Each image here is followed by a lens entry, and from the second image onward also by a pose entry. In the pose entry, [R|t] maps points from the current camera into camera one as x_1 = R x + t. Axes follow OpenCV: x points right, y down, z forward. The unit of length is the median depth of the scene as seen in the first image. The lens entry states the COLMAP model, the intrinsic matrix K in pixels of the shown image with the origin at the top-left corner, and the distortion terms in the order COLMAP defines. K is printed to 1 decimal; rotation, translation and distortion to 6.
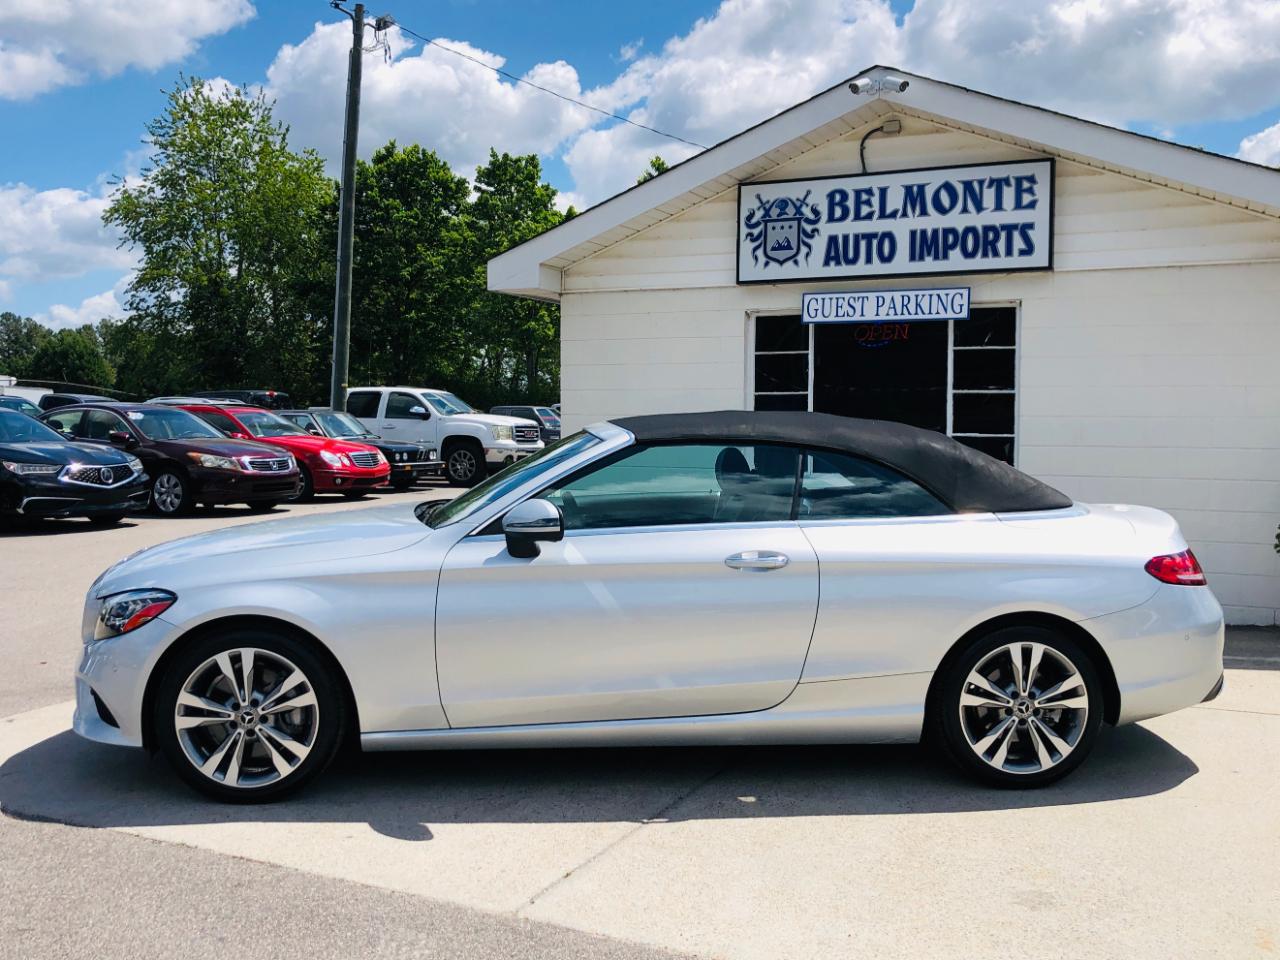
lens RADIAL K [[1136.6, 0, 640.0], [0, 1136.6, 480.0], [0, 0, 1]] dist [0.032179, -0.134985]
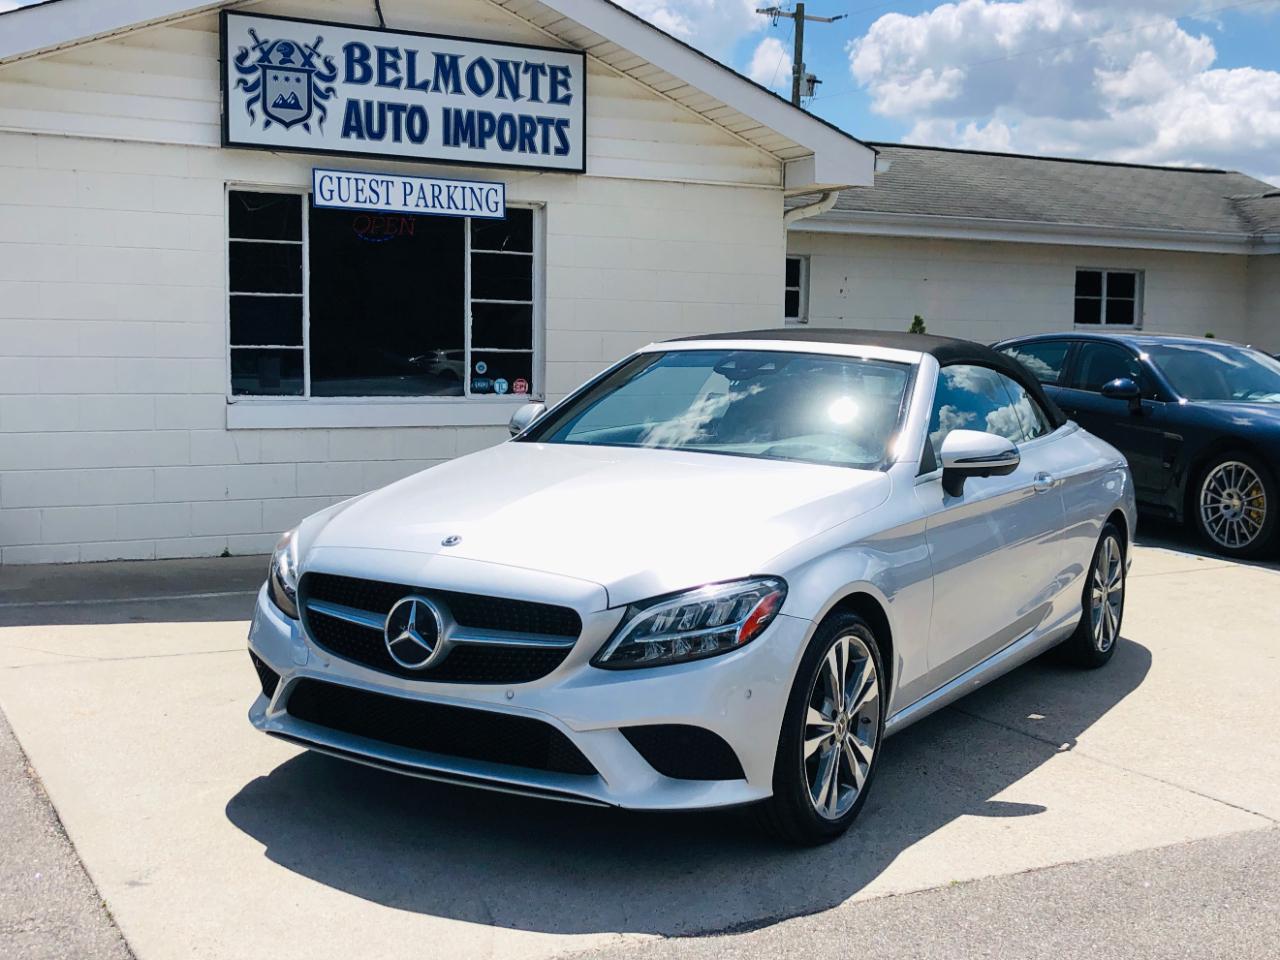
lens RADIAL K [[1423.1, 0, 547.0], [0, 1423.1, 481.6], [0, 0, 1]] dist [0.072258, -0.289062]
pose [[0.660090, -0.065705, 0.748307, -0.527297], [0.021550, 0.997414, 0.068568, -0.012187], [-0.750877, -0.029135, 0.659799, 0.227864]]
